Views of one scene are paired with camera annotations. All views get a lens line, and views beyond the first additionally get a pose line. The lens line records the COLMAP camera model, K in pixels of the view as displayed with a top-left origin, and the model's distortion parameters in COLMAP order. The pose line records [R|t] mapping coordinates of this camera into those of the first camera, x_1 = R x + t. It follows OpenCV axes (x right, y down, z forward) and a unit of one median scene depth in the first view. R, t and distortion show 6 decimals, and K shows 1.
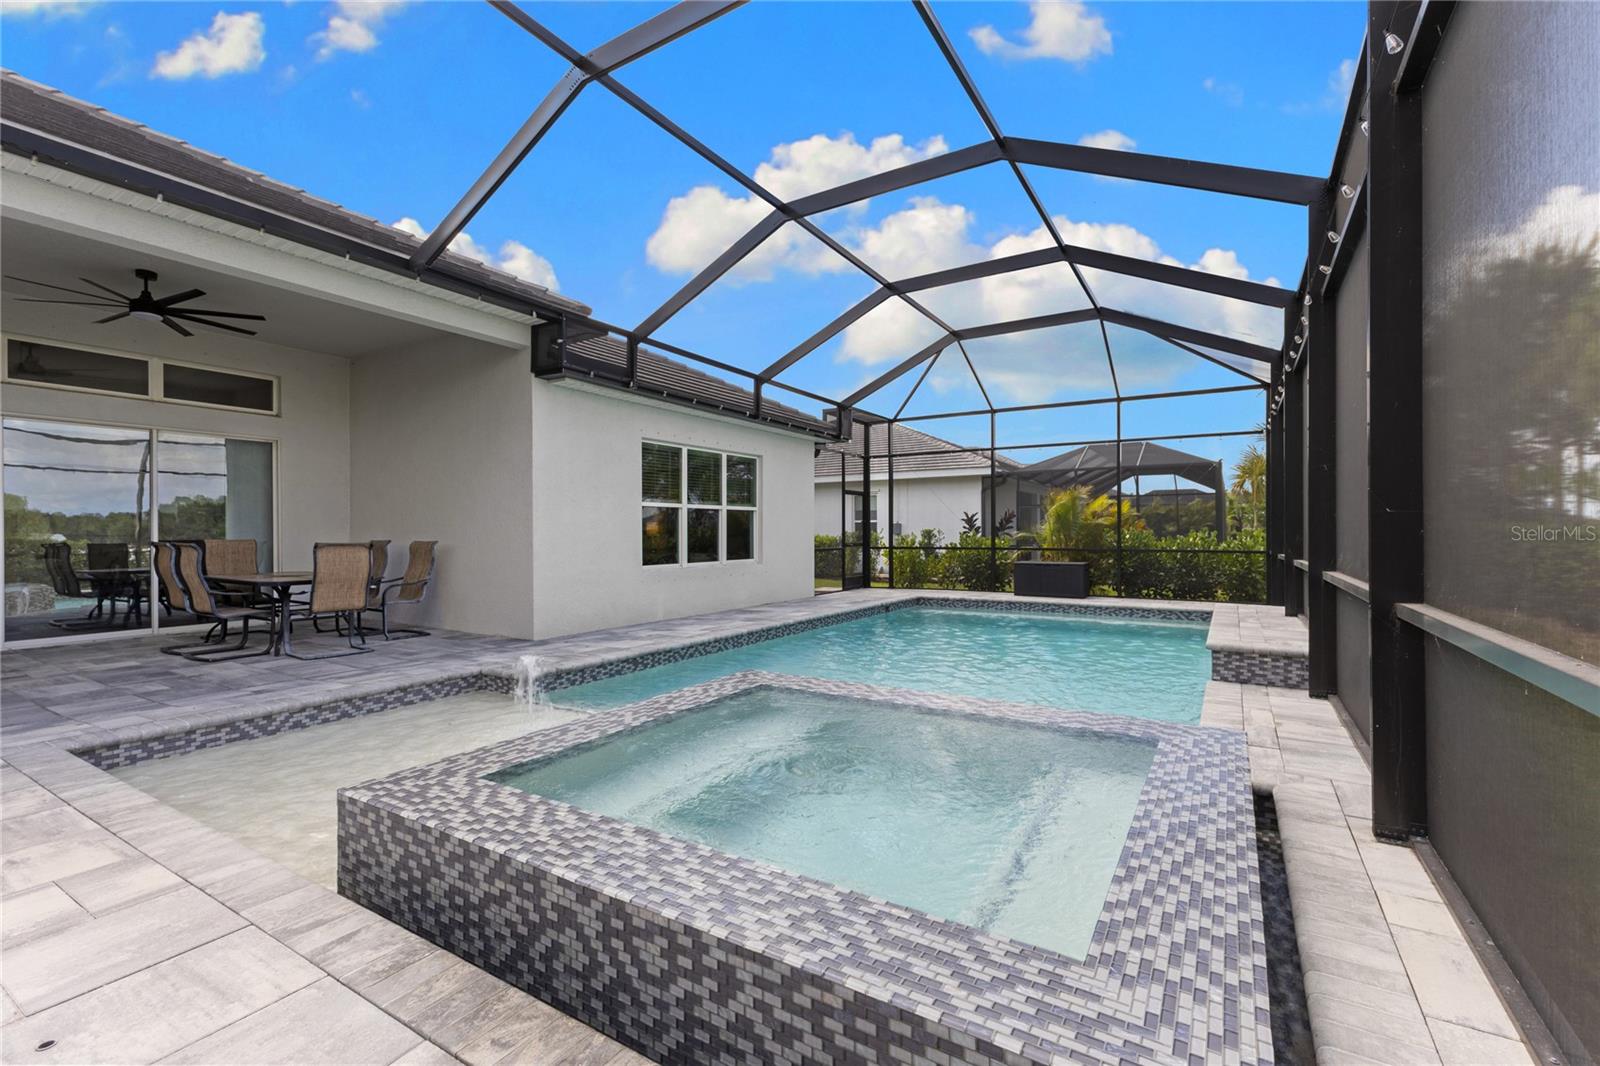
lens RADIAL K [[687.9, 0, 813.6], [0, 687.9, 532.0], [0, 0, 1]] dist [0.020070, -0.006036]
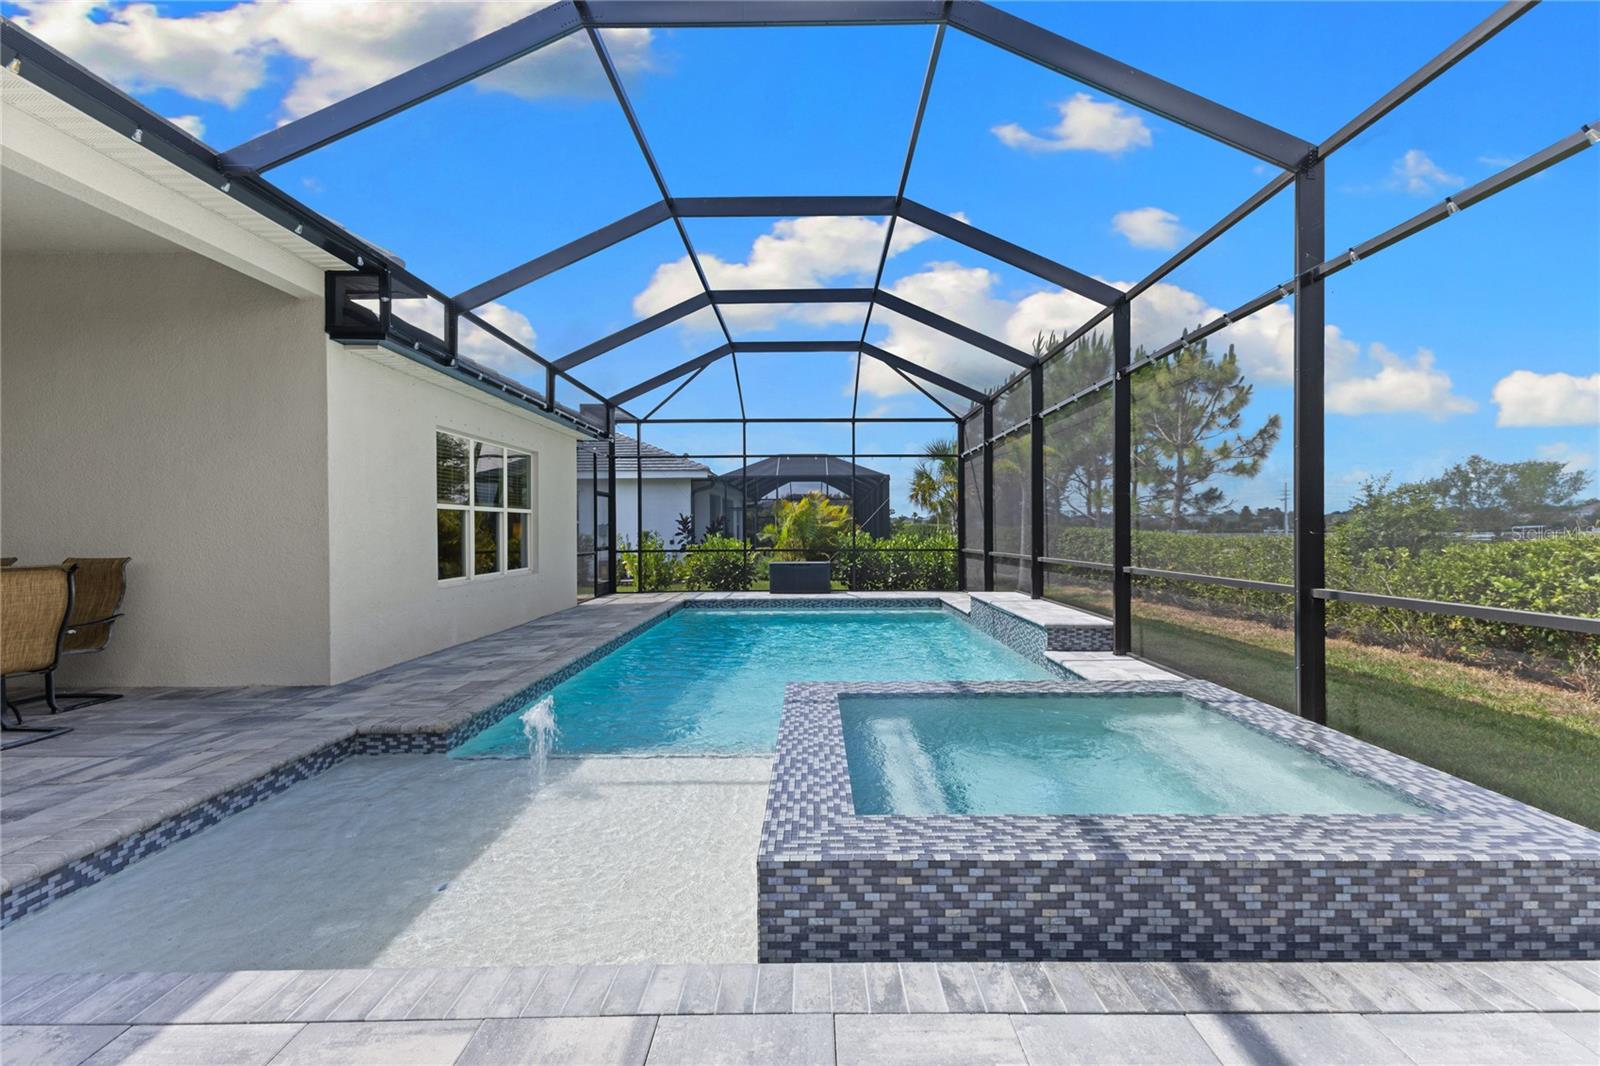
lens RADIAL K [[687.9, 0, 813.6], [0, 687.9, 532.0], [0, 0, 1]] dist [0.020070, -0.006036]
pose [[0.854392, -0.004223, 0.519612, -0.599603], [0.002567, 0.999989, 0.003905, -0.024313], [-0.519623, -0.002003, 0.854394, 0.123149]]
